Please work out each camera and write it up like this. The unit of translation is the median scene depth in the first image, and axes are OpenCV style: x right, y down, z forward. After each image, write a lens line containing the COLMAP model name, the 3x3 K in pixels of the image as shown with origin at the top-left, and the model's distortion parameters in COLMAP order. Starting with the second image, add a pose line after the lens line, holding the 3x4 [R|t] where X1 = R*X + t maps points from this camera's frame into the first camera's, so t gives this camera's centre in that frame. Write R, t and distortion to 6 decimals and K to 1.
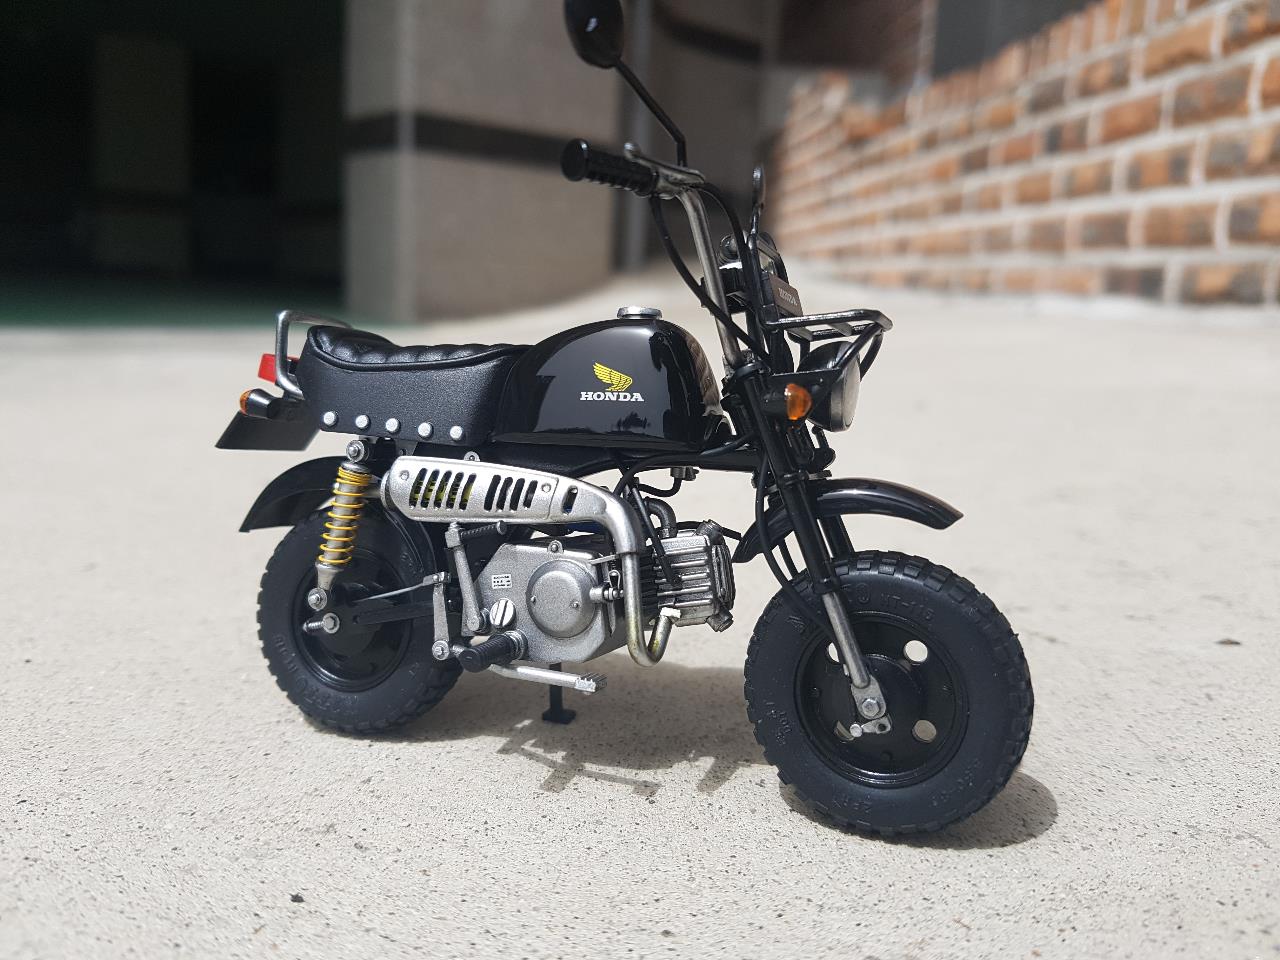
lens RADIAL K [[968.0, 0, 634.0], [0, 968.0, 458.6], [0, 0, 1]] dist [-0.013130, -0.041564]
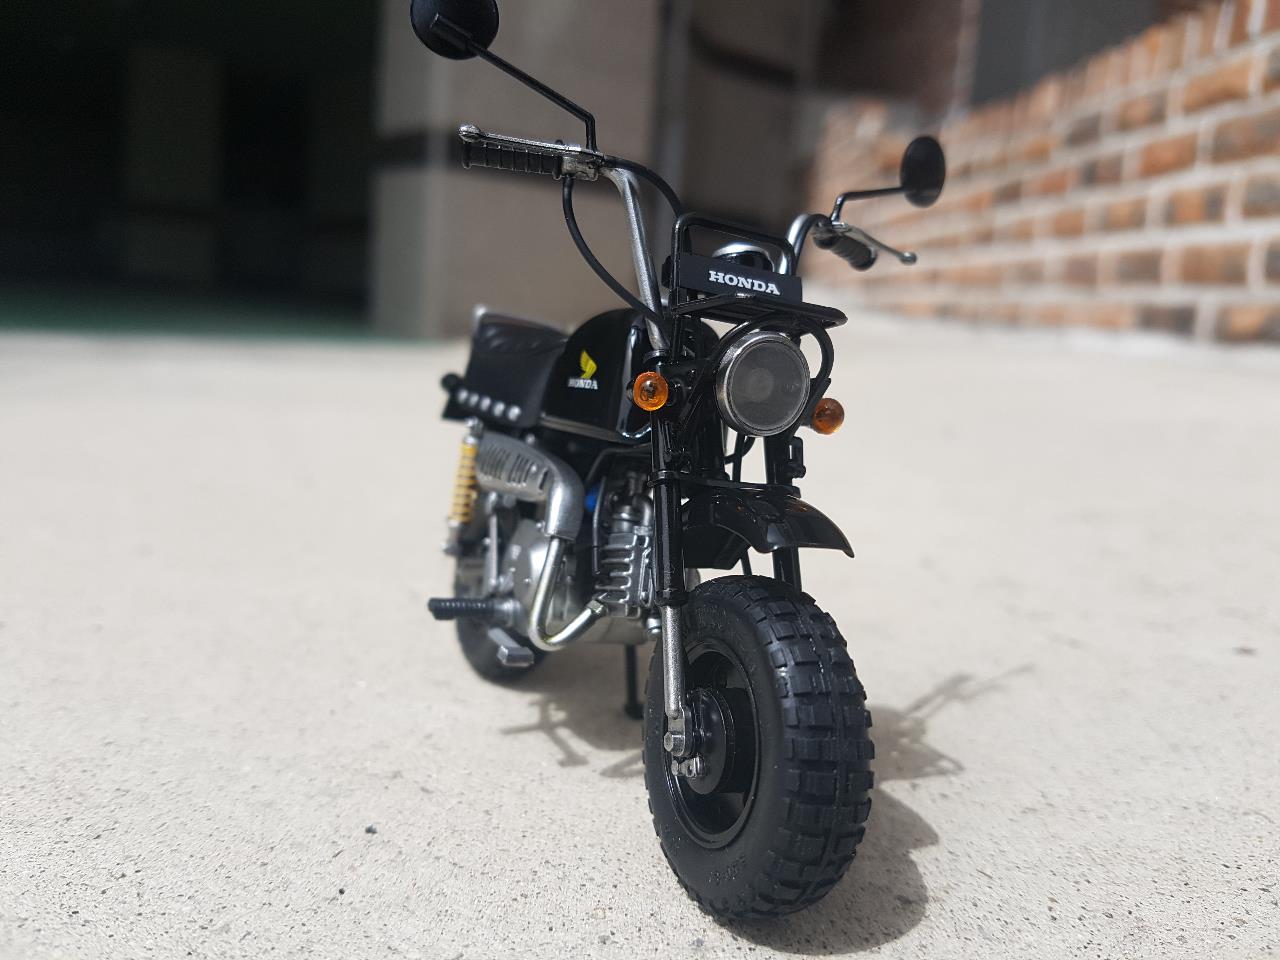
lens RADIAL K [[981.1, 0, 640.0], [0, 981.1, 480.0], [0, 0, 1]] dist [-0.004794, -0.062015]
pose [[0.999426, 0.031127, -0.013340, -0.034509], [-0.031228, 0.999484, -0.007457, 0.047677], [0.013101, 0.007869, 0.999883, -0.082687]]
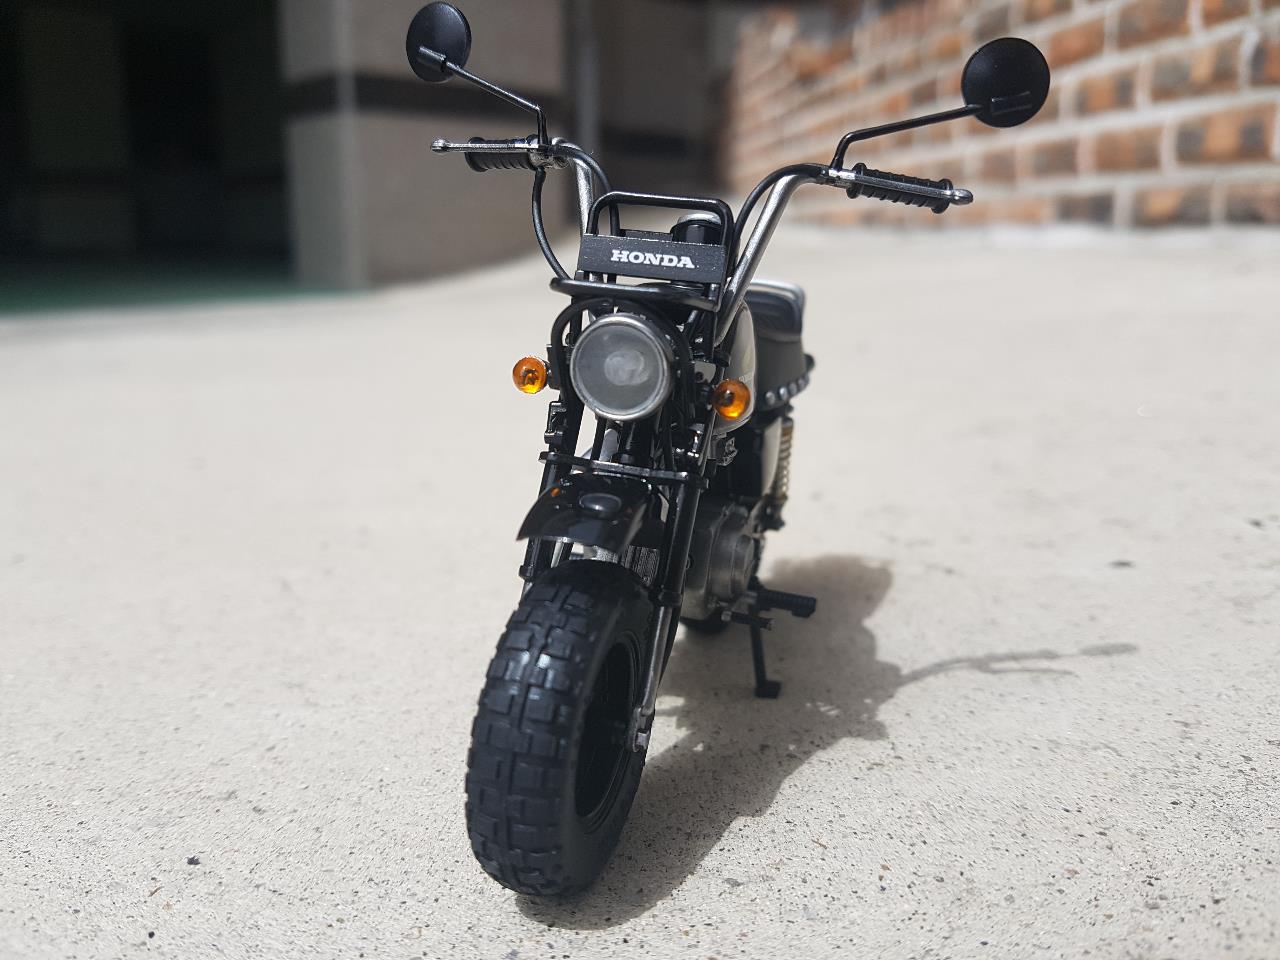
lens RADIAL K [[980.5, 0, 639.5], [0, 980.5, 455.2], [0, 0, 1]] dist [-0.042110, -0.008203]
pose [[0.997836, -0.060138, 0.026571, 0.107072], [0.058902, 0.997246, 0.045062, -0.004487], [-0.029207, -0.043400, 0.998631, -0.041513]]
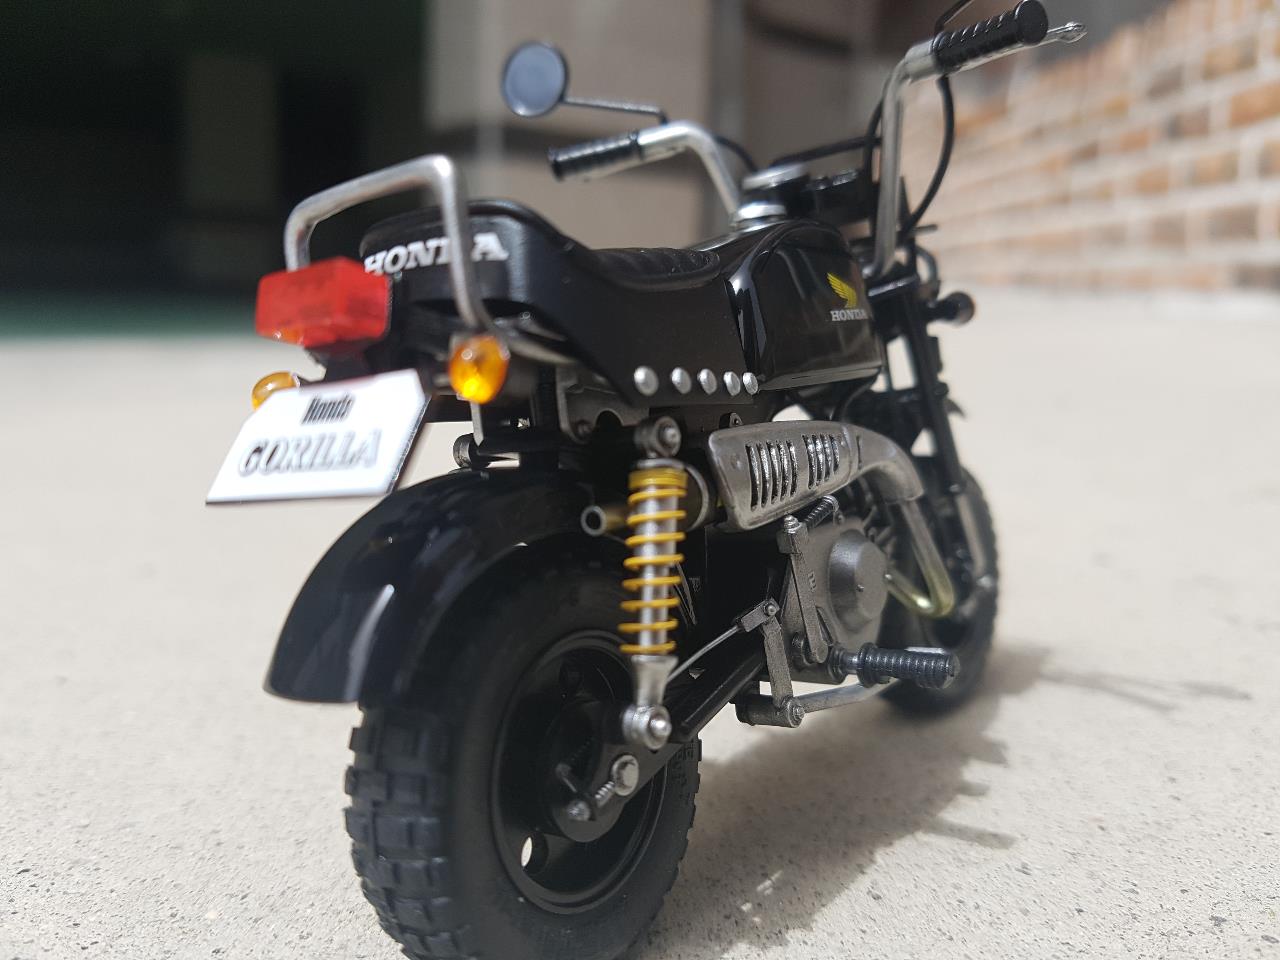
lens RADIAL K [[980.5, 0, 639.5], [0, 980.5, 455.2], [0, 0, 1]] dist [-0.042110, -0.008203]
pose [[0.997142, -0.002037, -0.075525, -0.093276], [0.000510, 0.999795, -0.020232, 0.044254], [0.075551, 0.020136, 0.996939, 0.254844]]
